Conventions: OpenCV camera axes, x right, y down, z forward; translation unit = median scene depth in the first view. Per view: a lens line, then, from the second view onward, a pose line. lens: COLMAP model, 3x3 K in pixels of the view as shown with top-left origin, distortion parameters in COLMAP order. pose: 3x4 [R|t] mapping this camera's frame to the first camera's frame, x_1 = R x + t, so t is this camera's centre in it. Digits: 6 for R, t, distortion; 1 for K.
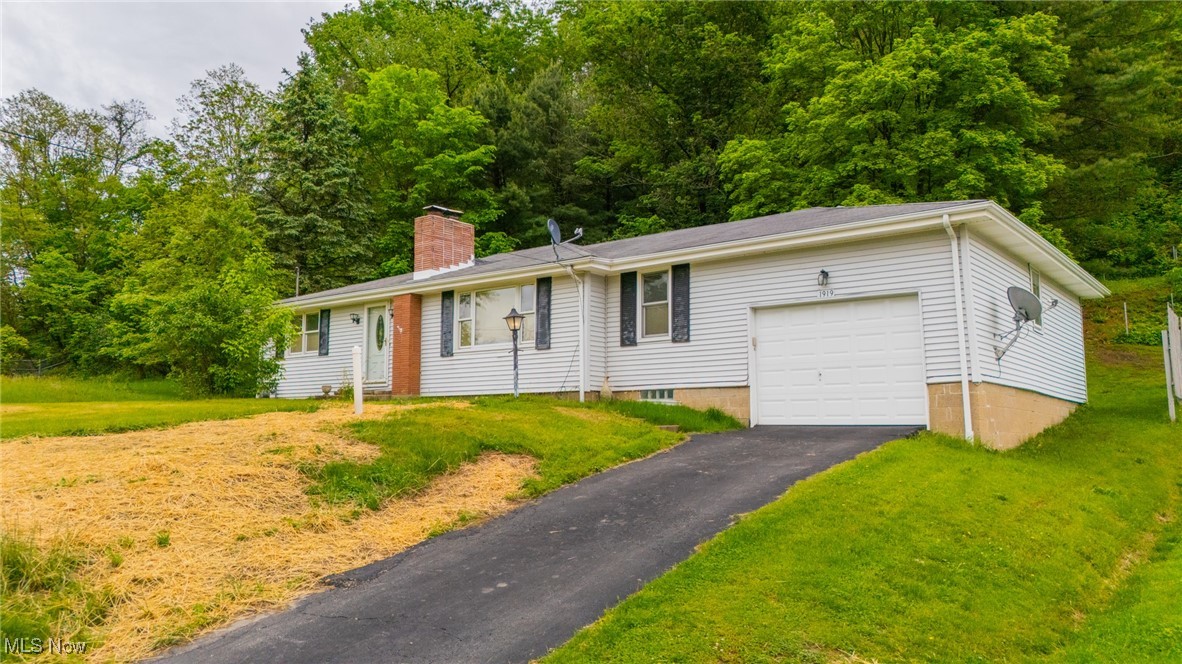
lens RADIAL K [[872.8, 0, 591.9], [0, 872.8, 333.0], [0, 0, 1]] dist [0.069912, -0.065540]
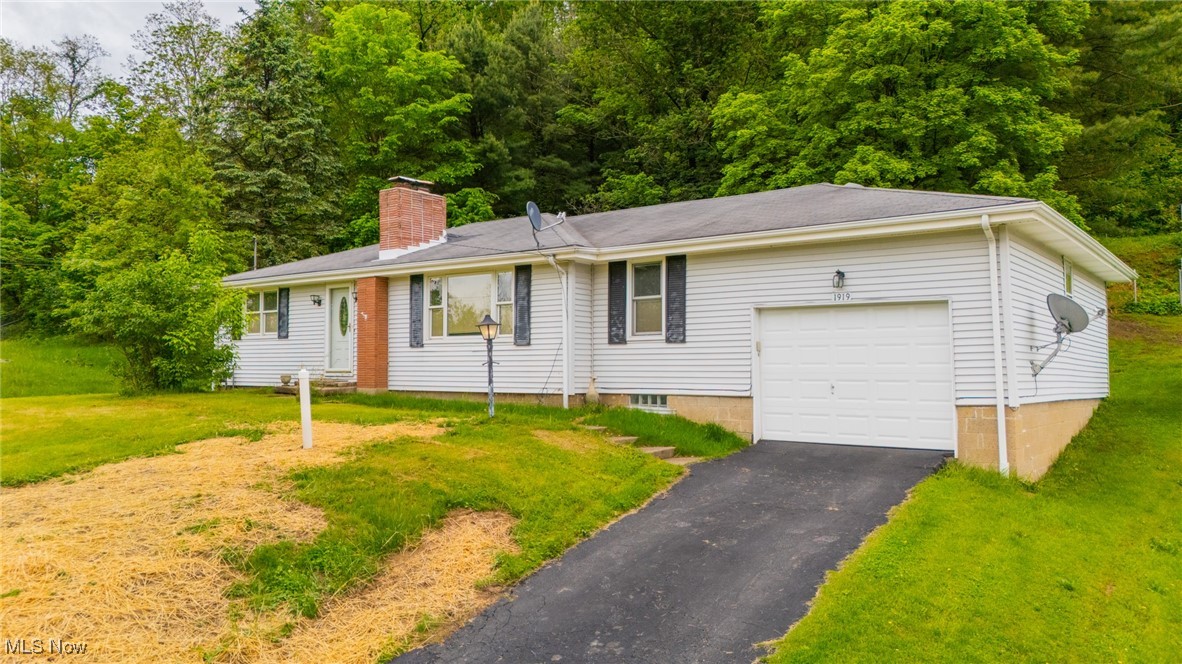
lens RADIAL K [[872.8, 0, 592.2], [0, 872.8, 332.6], [0, 0, 1]] dist [0.069912, -0.065540]
pose [[0.999783, -0.000653, 0.020822, -0.002211], [-0.000845, 0.997413, 0.071876, -0.052799], [-0.020815, -0.071878, 0.997196, 0.087081]]
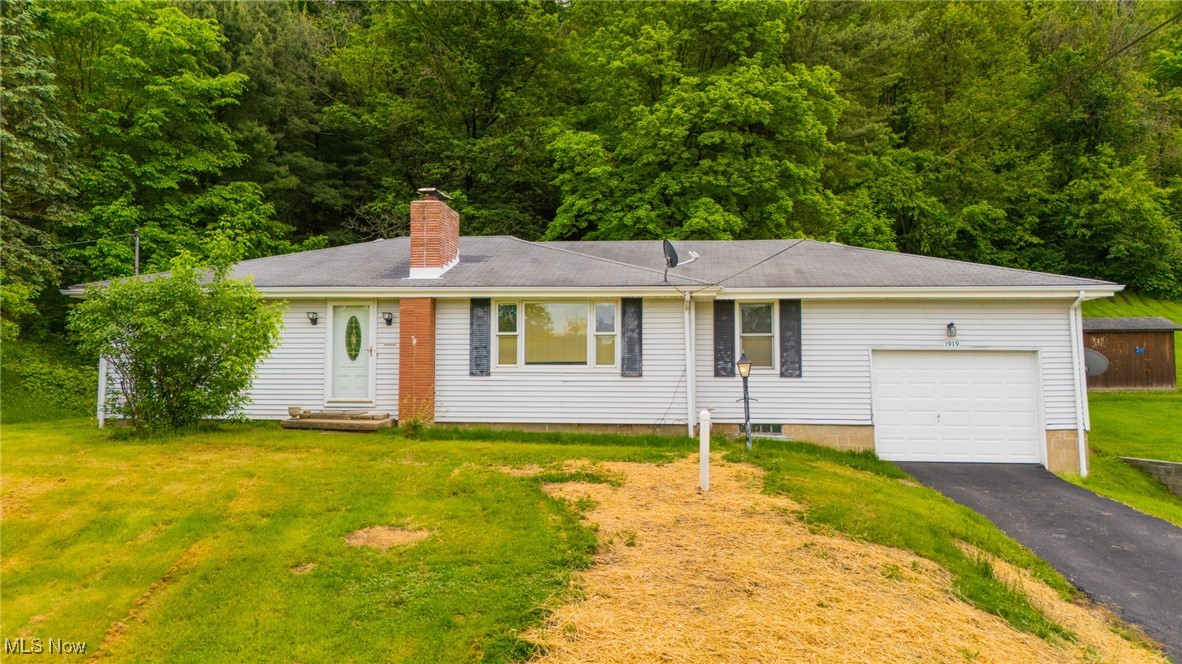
lens RADIAL K [[872.8, 0, 596.6], [0, 872.8, 326.6], [0, 0, 1]] dist [0.069912, -0.065540]
pose [[0.844939, 0.033625, 0.533805, -0.514521], [-0.062370, 0.997407, 0.035895, -0.057289], [-0.531214, -0.063622, 0.844845, 0.219480]]
